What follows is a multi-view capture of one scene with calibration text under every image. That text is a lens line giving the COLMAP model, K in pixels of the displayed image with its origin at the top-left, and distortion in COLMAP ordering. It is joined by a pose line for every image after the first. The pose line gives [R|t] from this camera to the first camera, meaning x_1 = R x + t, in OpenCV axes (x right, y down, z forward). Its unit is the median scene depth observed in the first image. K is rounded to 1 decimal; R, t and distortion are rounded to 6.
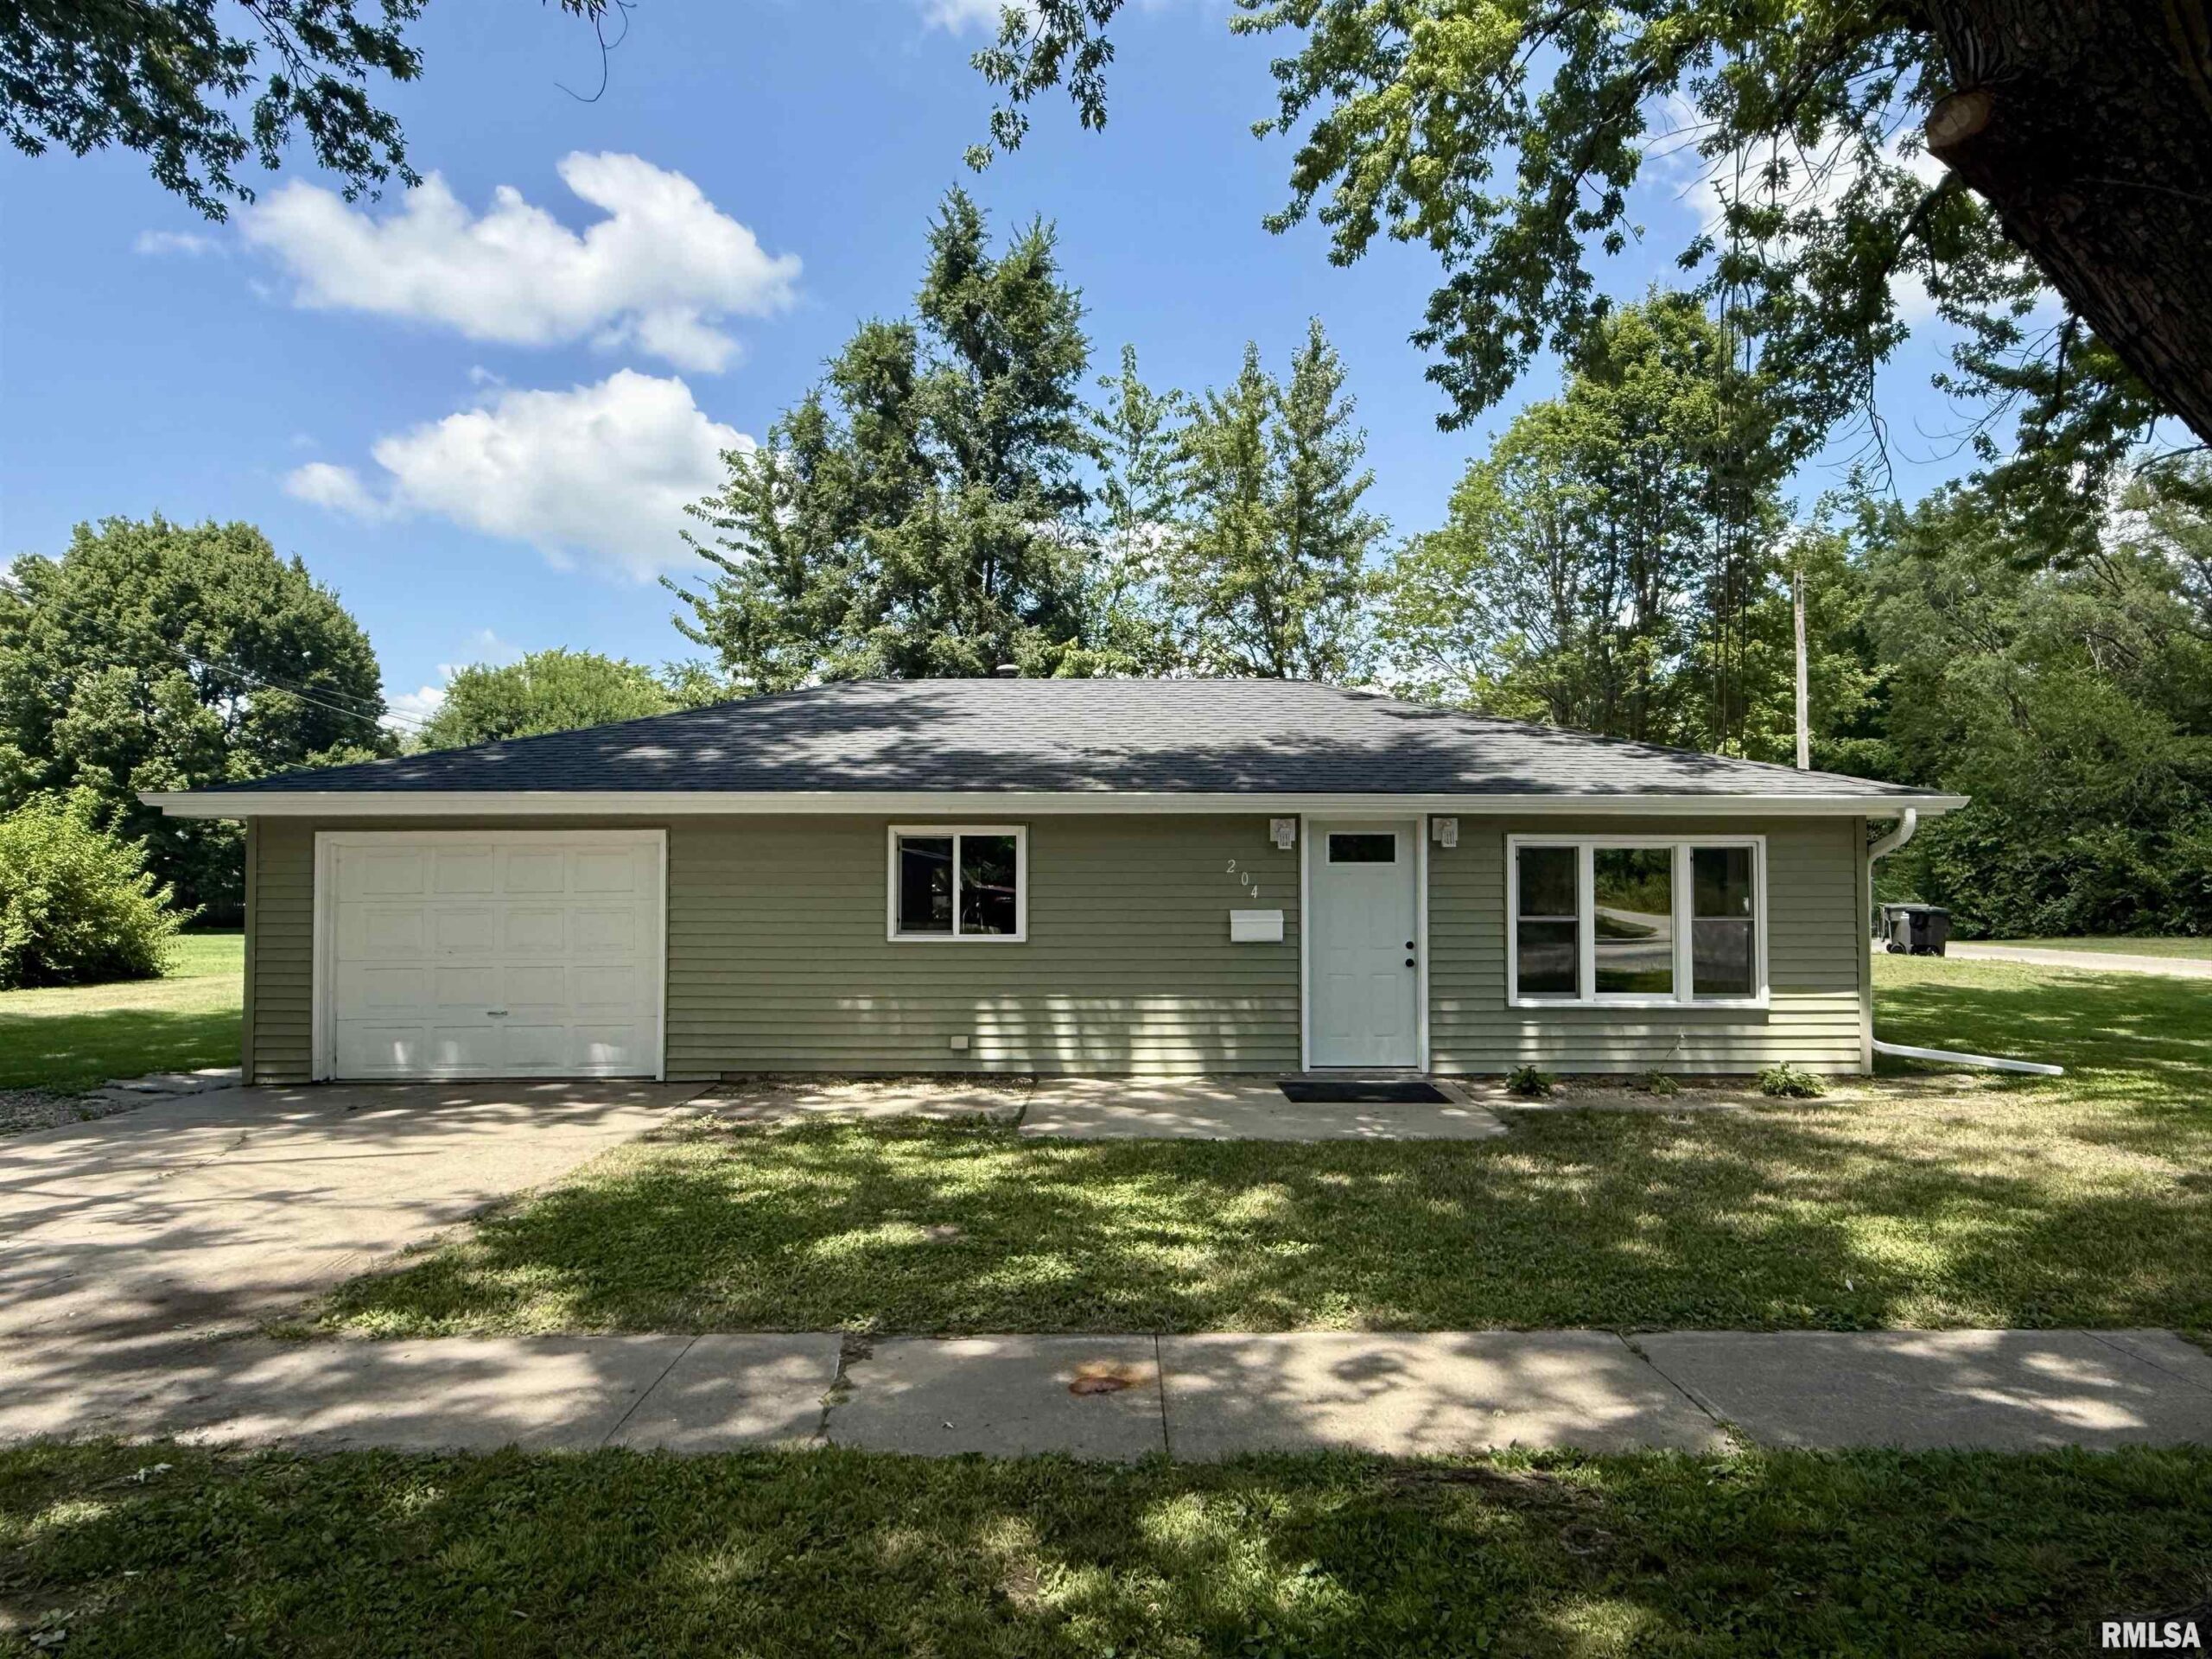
lens RADIAL K [[1477.6, 0, 1107.3], [0, 1477.6, 839.6], [0, 0, 1]] dist [-0.002104, 0.001851]
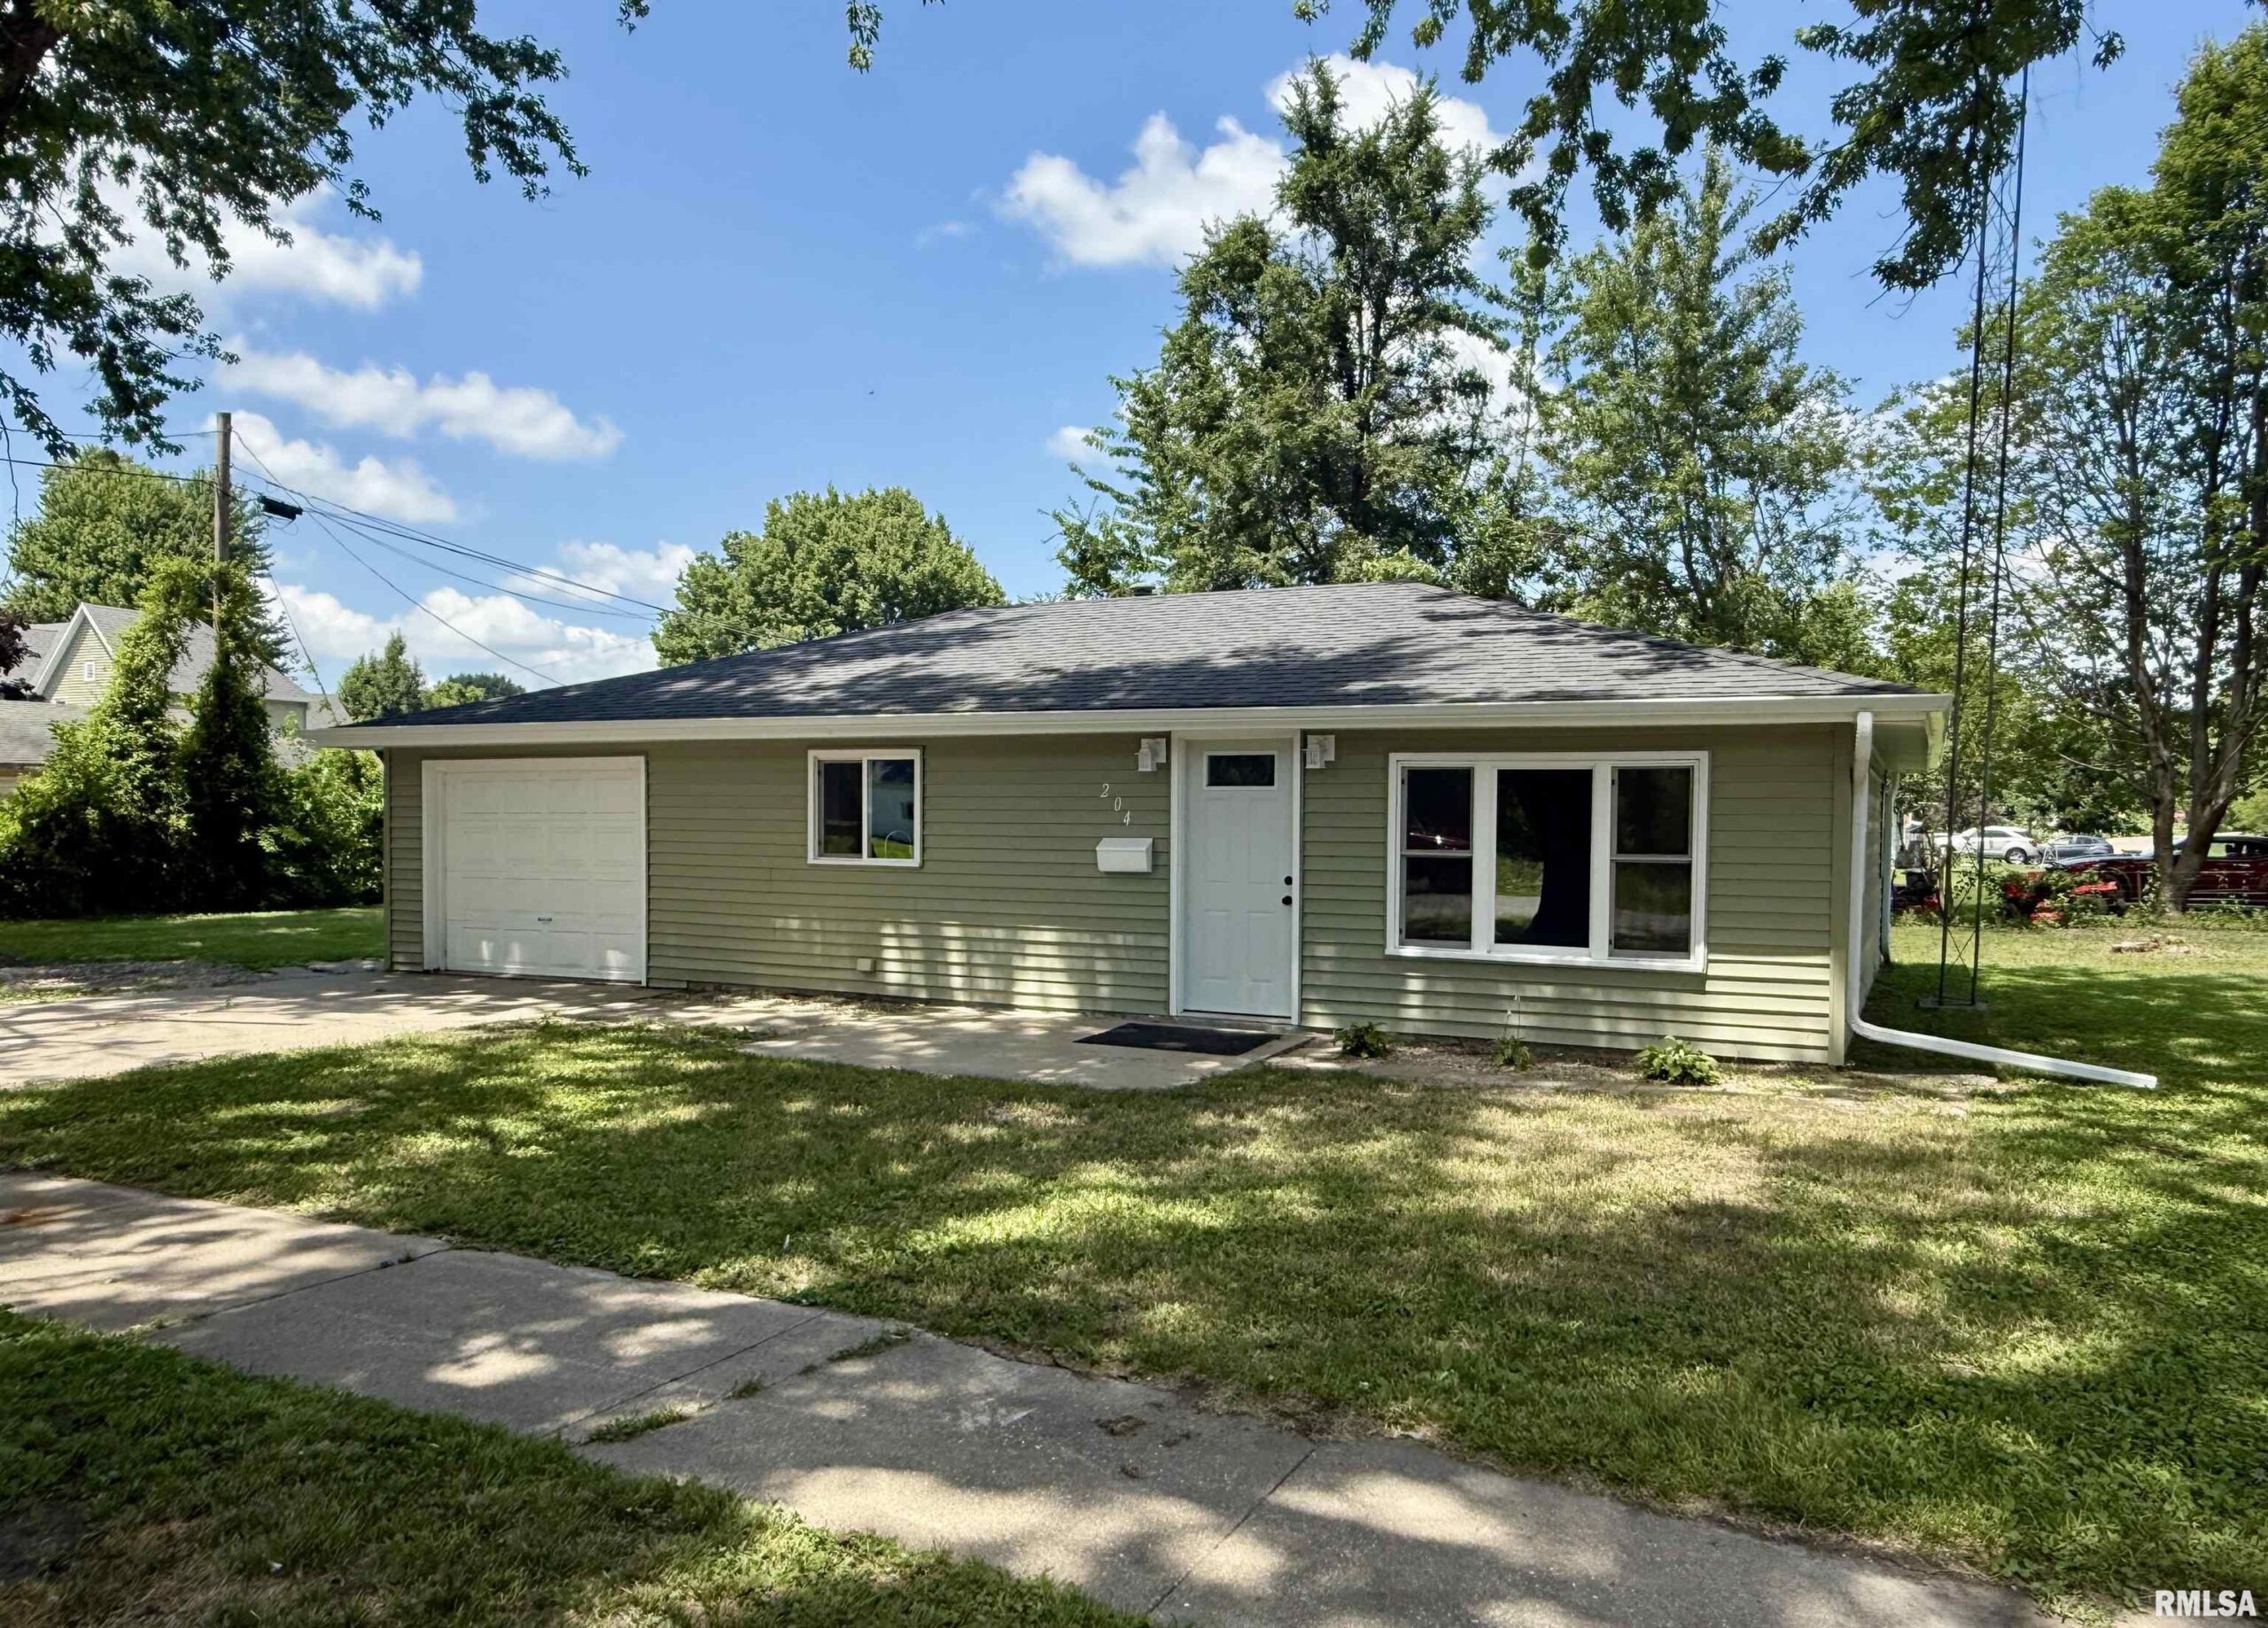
lens RADIAL K [[1571.4, 0, 1165.0], [0, 1571.4, 878.4], [0, 0, 1]] dist [-0.005028, 0.005348]
pose [[0.899777, 0.025447, -0.435608, 0.548580], [0.001895, 0.998061, 0.062218, 0.011934], [0.436346, -0.056807, 0.897984, 0.127927]]
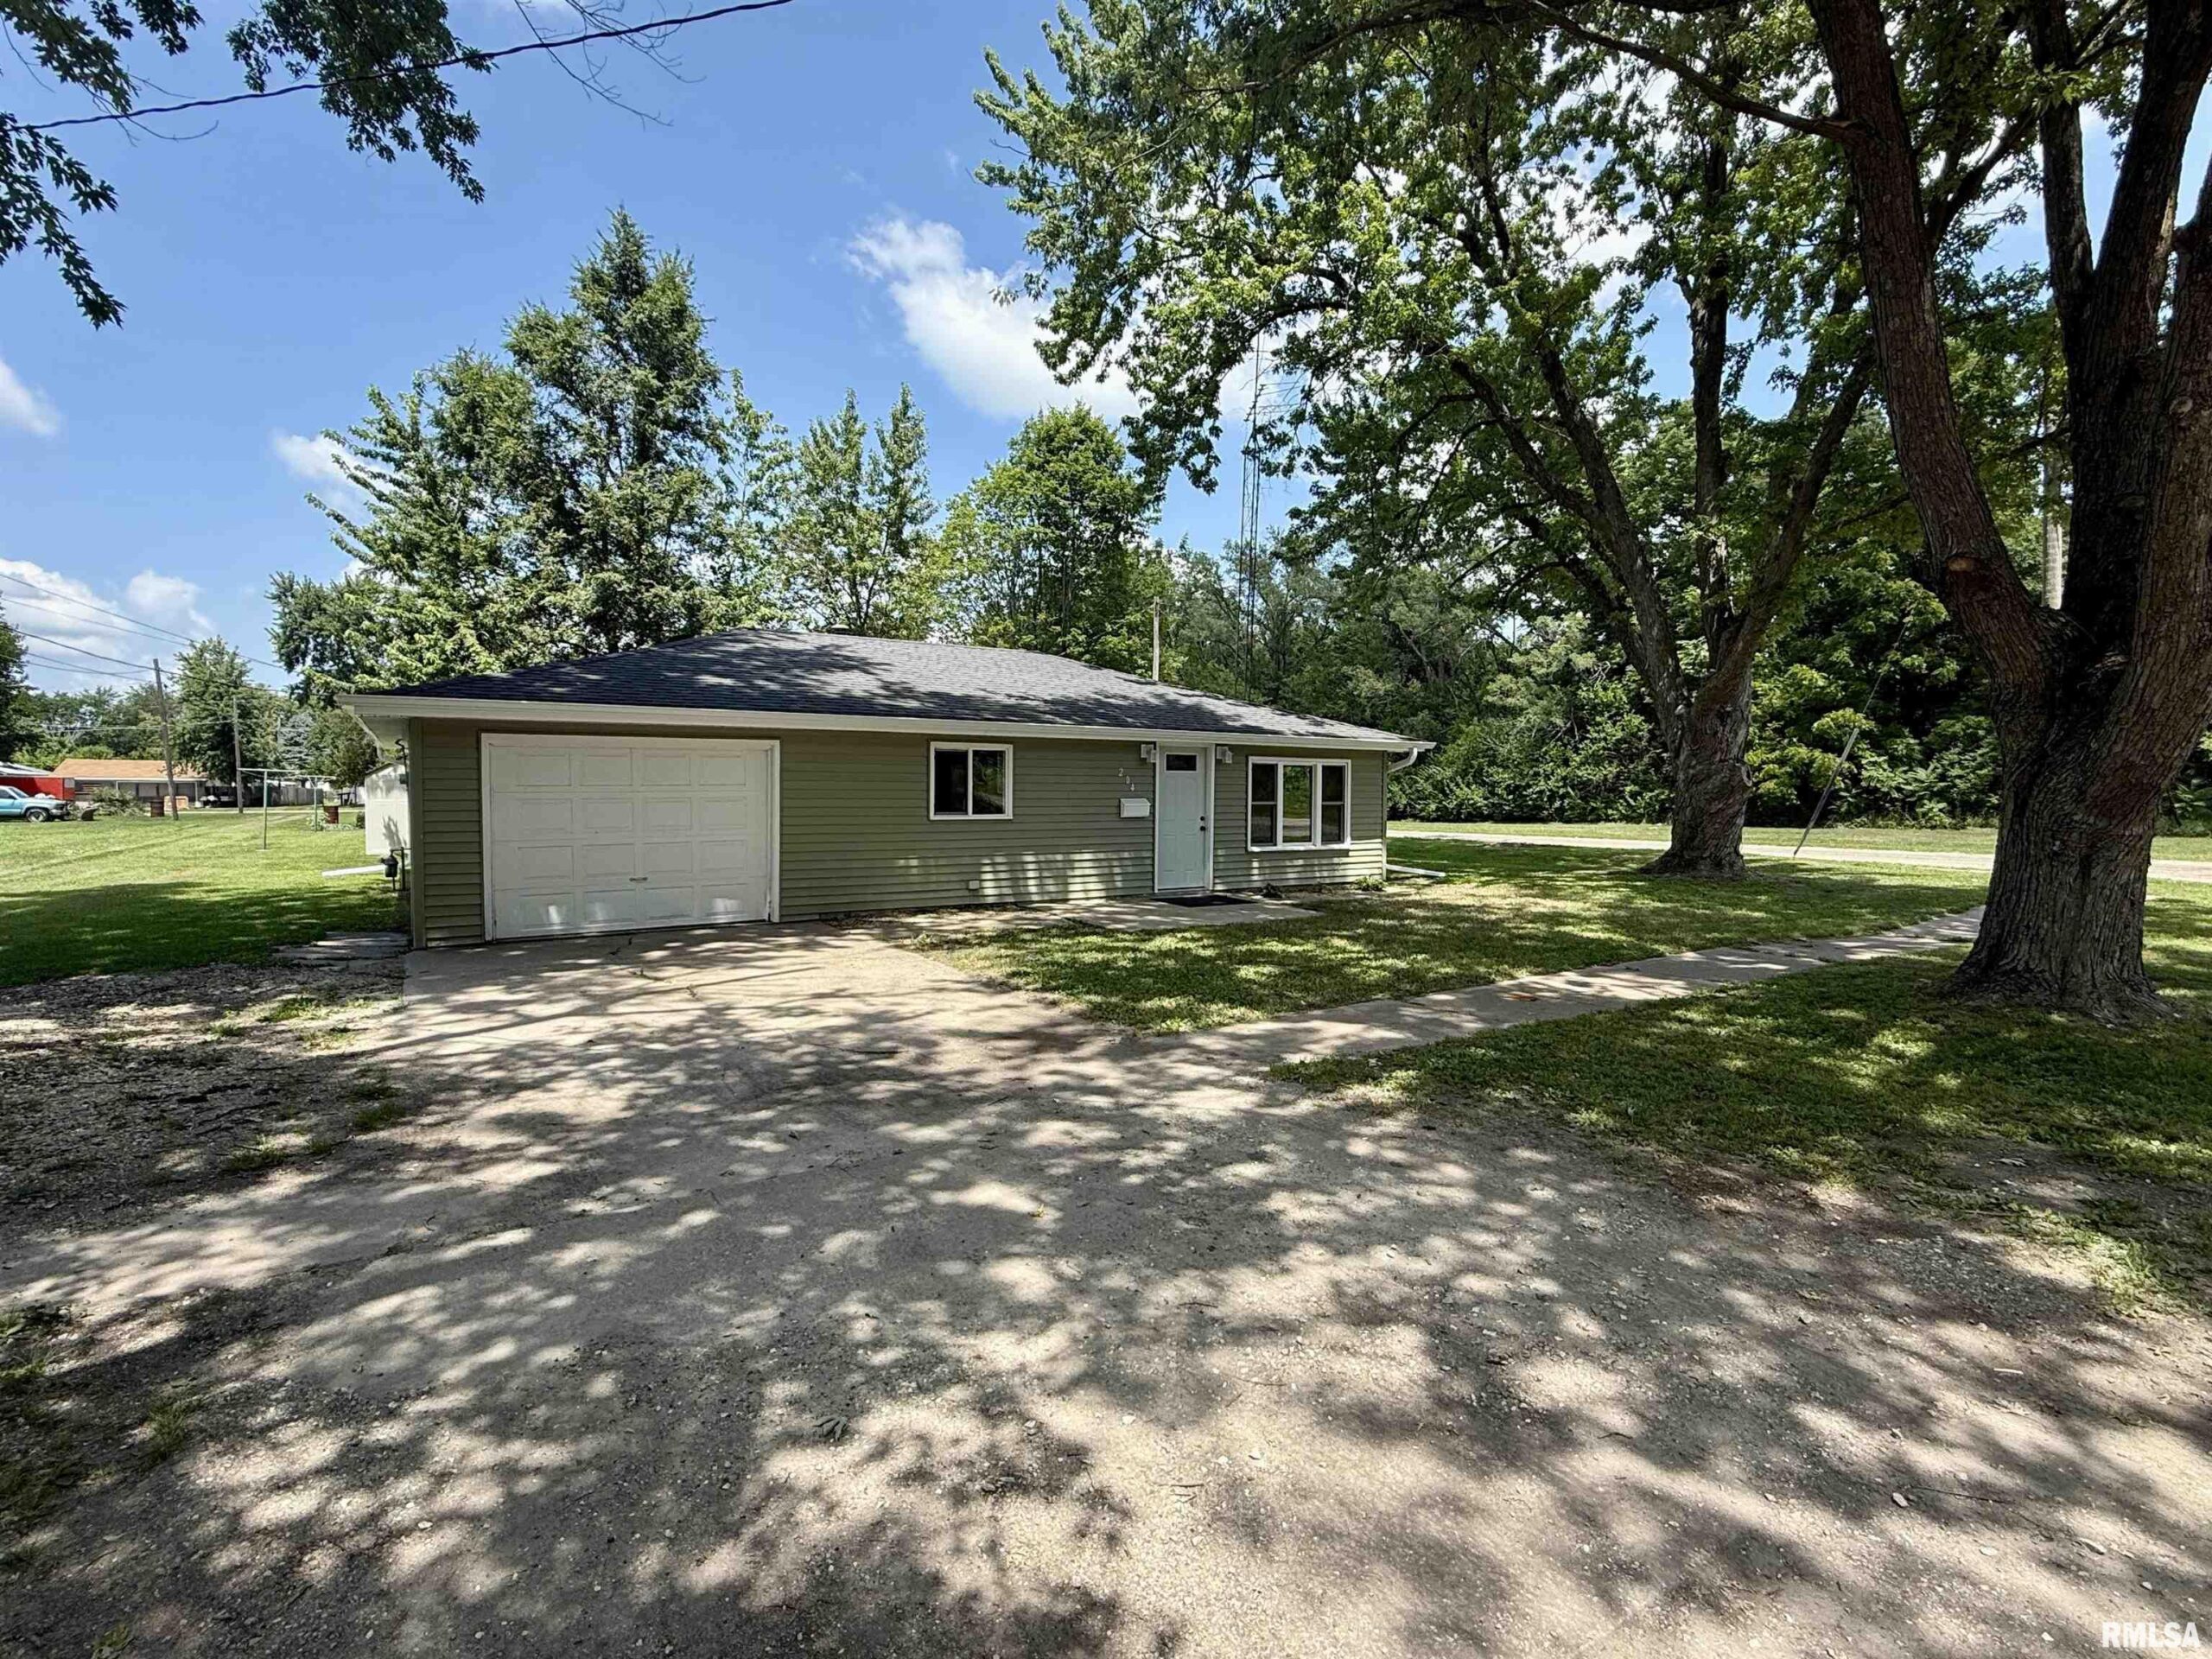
lens RADIAL K [[1087.4, 0, 1112.4], [0, 1087.4, 829.9], [0, 0, 1]] dist [0.004434, 0.000004]
pose [[0.831593, -0.017037, 0.555125, -0.604231], [-0.022574, 0.997666, 0.064436, 0.004220], [-0.554927, -0.066116, 0.829268, -0.012968]]
